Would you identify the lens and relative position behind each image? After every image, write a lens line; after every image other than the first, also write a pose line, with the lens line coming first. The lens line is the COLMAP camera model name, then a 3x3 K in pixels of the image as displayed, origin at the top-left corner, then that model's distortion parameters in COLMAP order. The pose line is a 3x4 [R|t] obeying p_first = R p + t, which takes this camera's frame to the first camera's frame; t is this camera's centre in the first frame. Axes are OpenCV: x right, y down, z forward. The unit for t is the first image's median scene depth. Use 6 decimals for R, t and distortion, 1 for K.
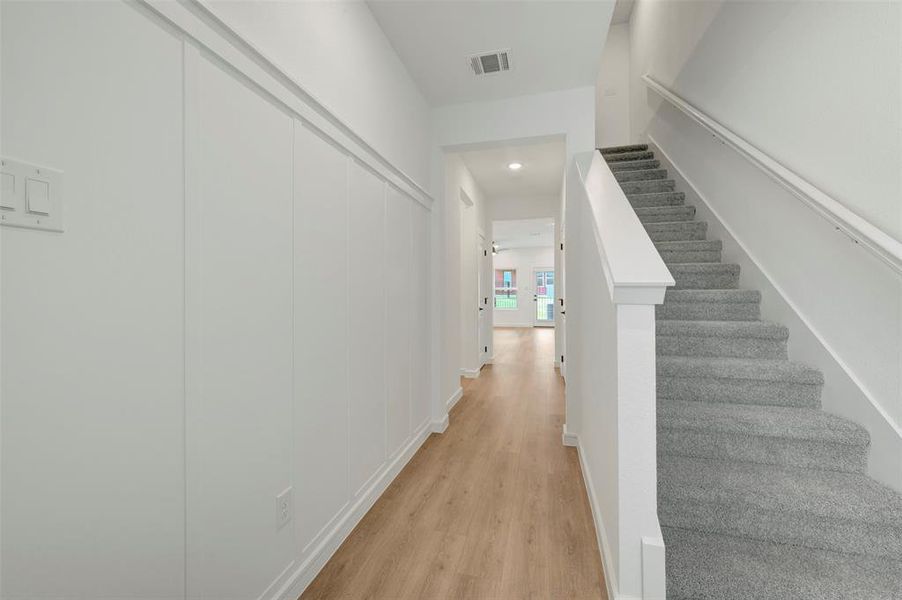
lens RADIAL K [[357.4, 0, 449.2], [0, 357.4, 294.1], [0, 0, 1]] dist [0.001462, -0.000573]
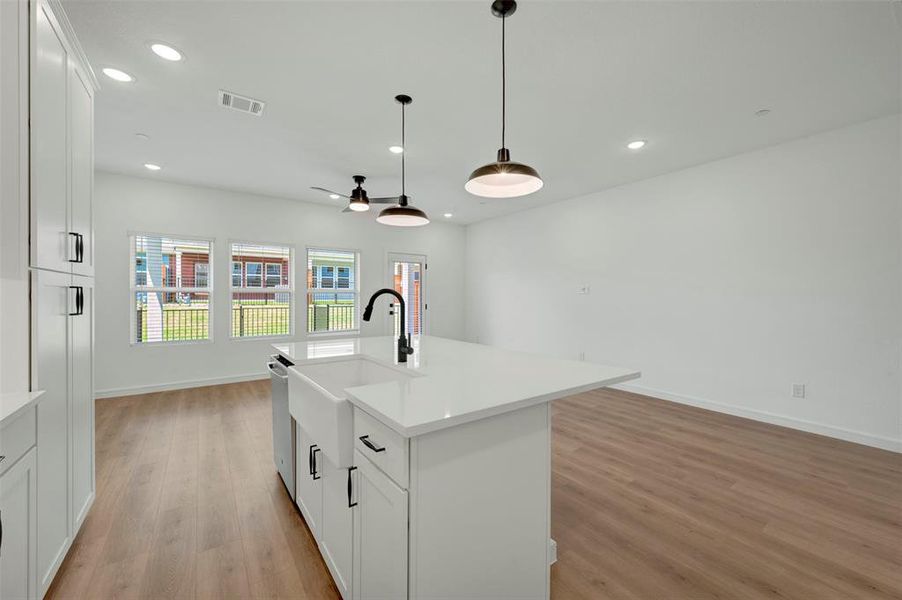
lens RADIAL K [[357.4, 0, 455.1], [0, 357.4, 295.2], [0, 0, 1]] dist [0.001462, -0.000573]
pose [[0.635914, 0.003698, 0.771751, -0.057775], [-0.001521, 0.999993, -0.003538, -0.004334], [-0.771759, 0.001076, 0.635915, 0.285038]]
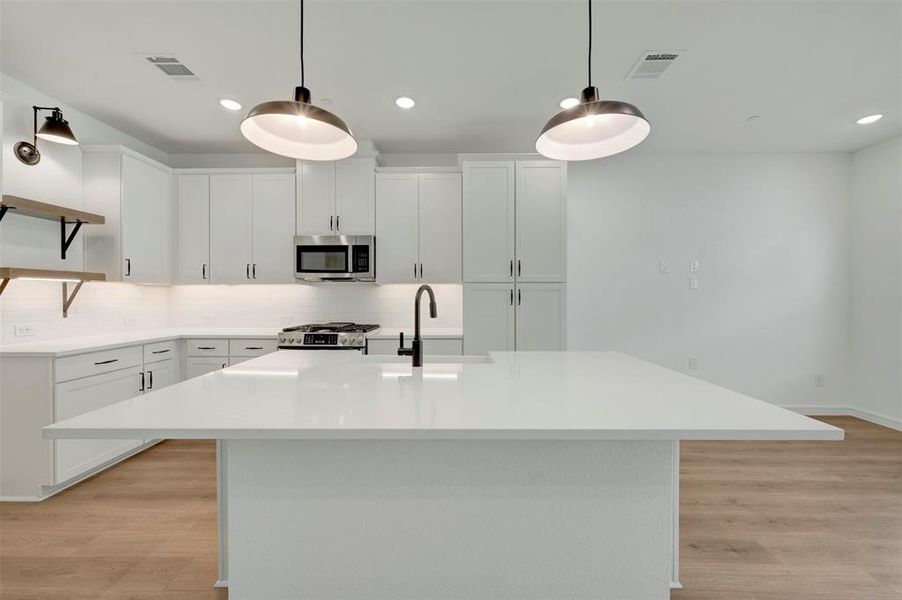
lens RADIAL K [[357.4, 0, 451.6], [0, 357.4, 297.5], [0, 0, 1]] dist [0.001462, -0.000573]
pose [[0.246670, 0.006503, -0.969078, 0.064693], [-0.004460, 0.999975, 0.005575, -0.003873], [0.969089, 0.002947, 0.246693, 0.333250]]
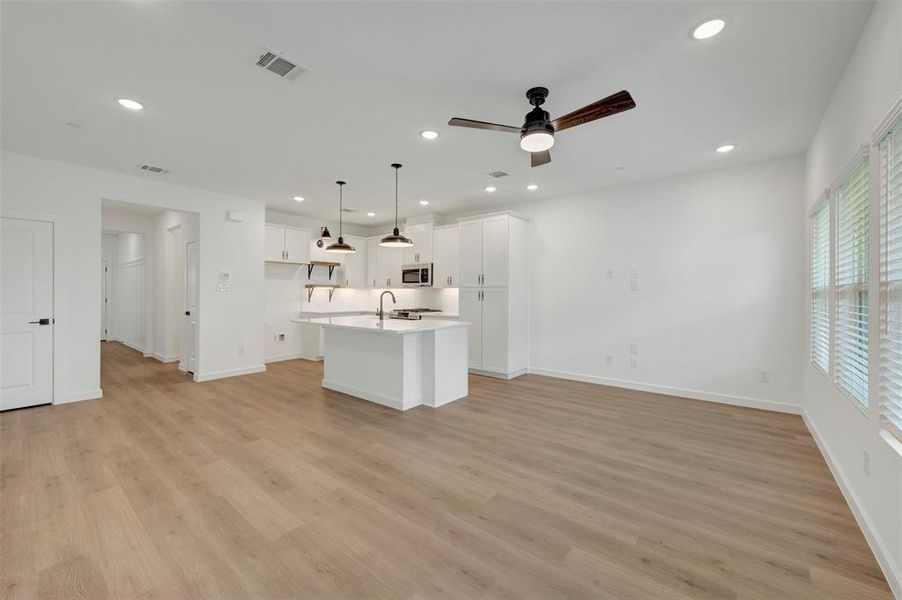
lens RADIAL K [[357.4, 0, 453.0], [0, 357.4, 291.6], [0, 0, 1]] dist [0.001462, -0.000573]
pose [[-0.402328, -0.001474, -0.915494, 0.159385], [-0.004813, 0.999988, 0.000505, -0.005876], [0.915483, 0.004609, -0.402331, 0.459296]]
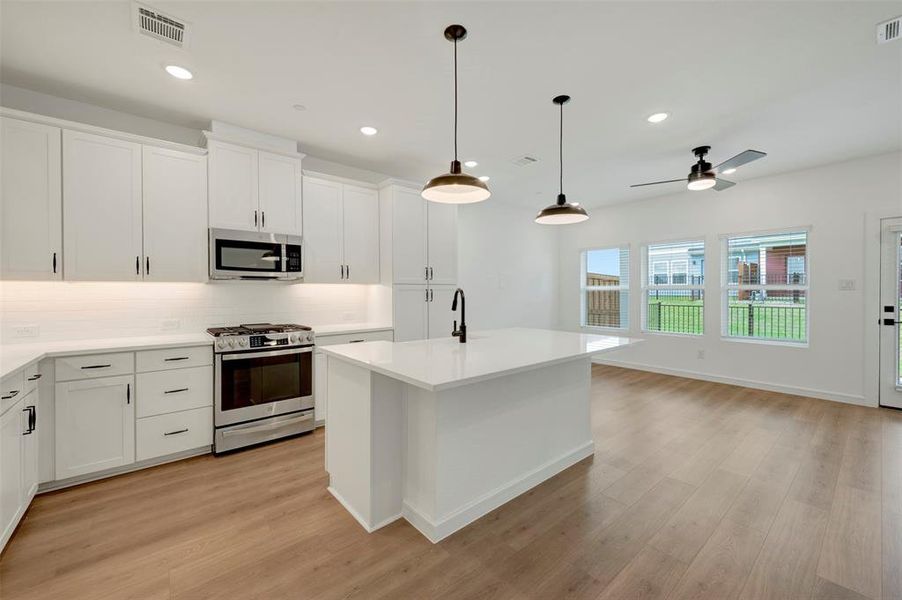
lens RADIAL K [[357.4, 0, 453.2], [0, 357.4, 293.4], [0, 0, 1]] dist [0.001462, -0.000573]
pose [[0.818412, 0.001636, -0.574630, 0.053224], [-0.000607, 0.999998, 0.001983, -0.004611], [0.574632, -0.001274, 0.818411, 0.256506]]
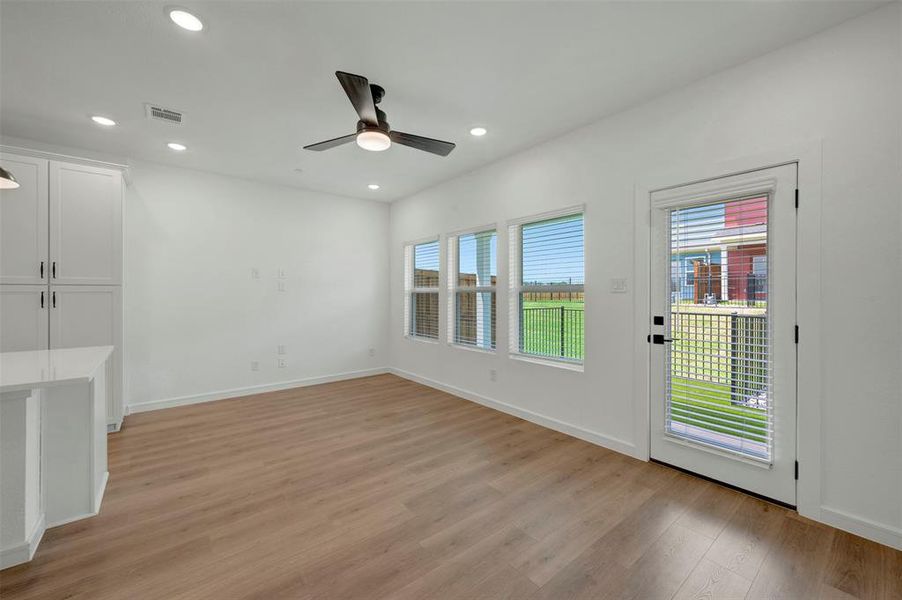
lens RADIAL K [[357.4, 0, 452.7], [0, 357.4, 292.8], [0, 0, 1]] dist [0.001462, -0.000573]
pose [[0.809117, -0.001265, -0.587646, 0.132119], [-0.001794, 0.999988, -0.004623, -0.005417], [0.587645, 0.004794, 0.809105, 0.368250]]
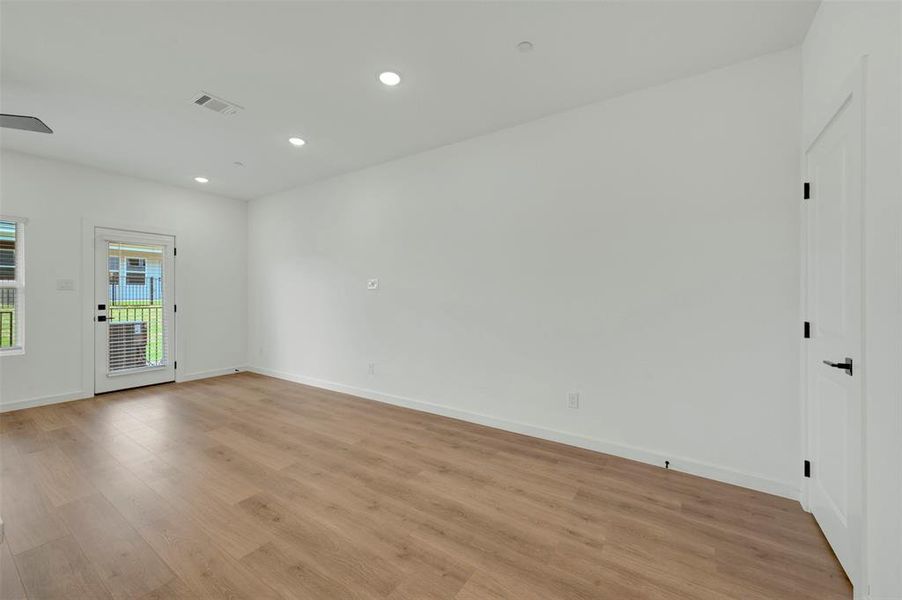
lens RADIAL K [[357.4, 0, 454.2], [0, 357.4, 295.5], [0, 0, 1]] dist [0.001462, -0.000573]
pose [[0.319219, 0.001169, 0.947680, 0.006589], [0.000384, 0.999999, -0.001363, -0.003109], [-0.947681, 0.000799, 0.319219, 0.270373]]
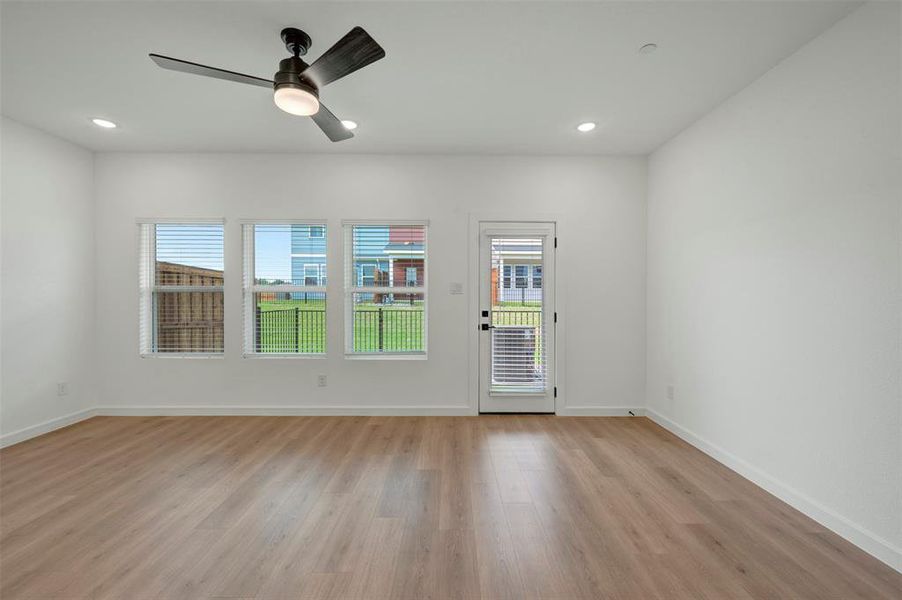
lens RADIAL K [[357.4, 0, 453.9], [0, 357.4, 299.5], [0, 0, 1]] dist [0.001462, -0.000573]
pose [[0.962964, 0.001695, 0.269623, 0.064690], [-0.003862, 0.999964, 0.007506, -0.004859], [-0.269601, -0.008269, 0.962937, 0.348662]]
